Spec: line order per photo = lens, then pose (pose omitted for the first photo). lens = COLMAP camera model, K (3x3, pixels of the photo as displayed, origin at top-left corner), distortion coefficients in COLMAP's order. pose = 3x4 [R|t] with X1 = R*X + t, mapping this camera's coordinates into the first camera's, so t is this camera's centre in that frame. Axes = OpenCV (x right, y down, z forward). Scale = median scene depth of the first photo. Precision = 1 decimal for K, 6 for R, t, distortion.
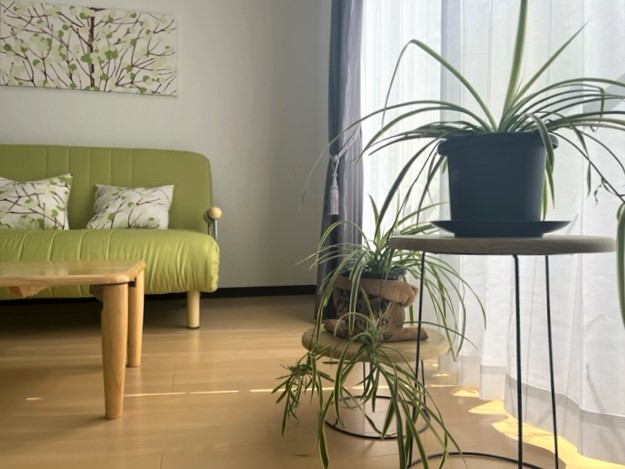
lens RADIAL K [[474.1, 0, 308.6], [0, 474.1, 238.7], [0, 0, 1]] dist [0.081245, -0.111917]
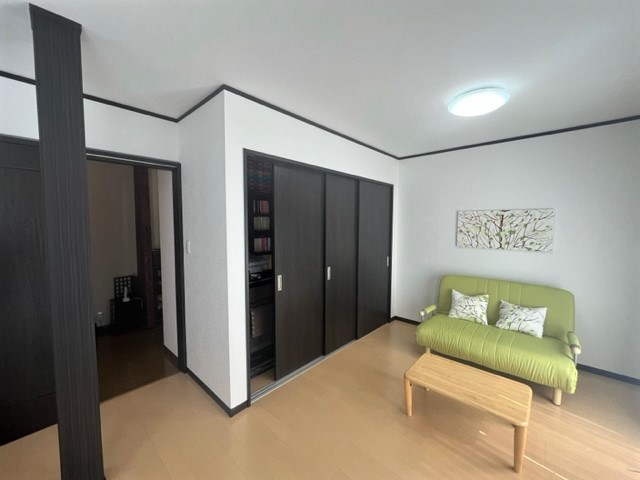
lens RADIAL K [[258.3, 0, 317.9], [0, 258.3, 239.0], [0, 0, 1]] dist [-0.001945, -0.000250]
pose [[0.556263, 0.050848, -0.829449, 0.041885], [-0.026984, 0.998705, 0.043128, -0.394759], [0.830568, -0.001608, 0.556914, -0.303241]]
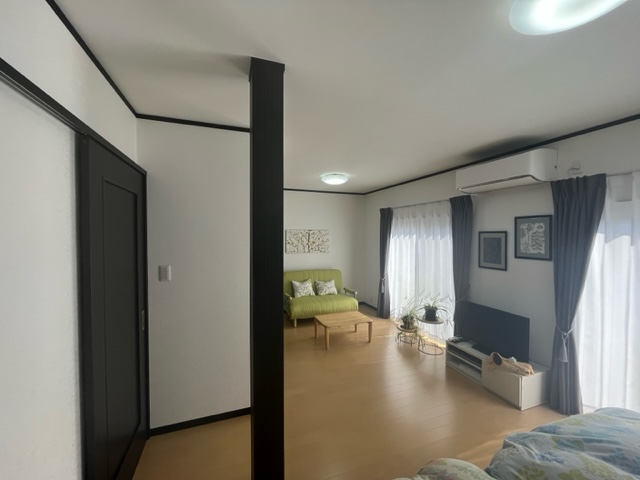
lens RADIAL K [[258.3, 0, 313.5], [0, 258.3, 241.9], [0, 0, 1]] dist [-0.001945, -0.000250]
pose [[0.996185, -0.005773, 0.087078, -0.607746], [0.005142, 0.999959, 0.007464, -0.418911], [-0.087118, -0.006988, 0.996173, -0.998681]]
